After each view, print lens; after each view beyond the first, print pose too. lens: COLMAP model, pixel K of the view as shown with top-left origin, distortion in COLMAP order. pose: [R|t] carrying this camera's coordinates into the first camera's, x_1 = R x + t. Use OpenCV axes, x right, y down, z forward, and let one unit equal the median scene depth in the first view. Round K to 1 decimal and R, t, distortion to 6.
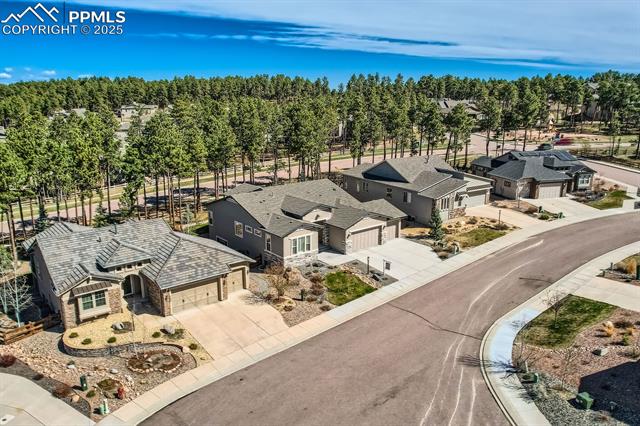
lens RADIAL K [[494.8, 0, 320.0], [0, 494.8, 213.0], [0, 0, 1]] dist [-0.047616, 0.003042]
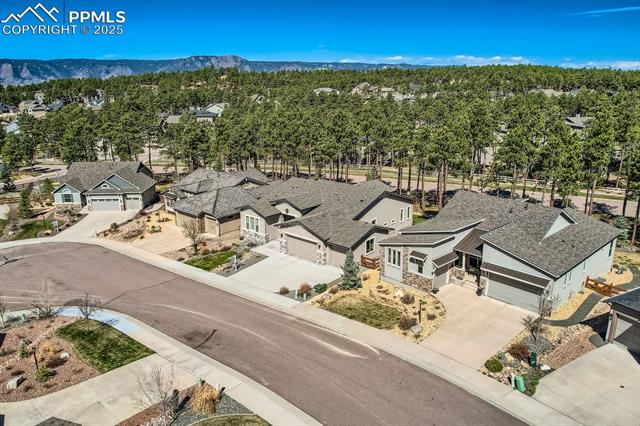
lens RADIAL K [[494.8, 0, 320.0], [0, 494.8, 213.0], [0, 0, 1]] dist [-0.047616, 0.003042]
pose [[0.162595, 0.263716, -0.950798, 1.100081], [-0.241286, 0.944992, 0.220844, -0.258129], [0.956736, 0.193506, 0.217282, 0.903733]]
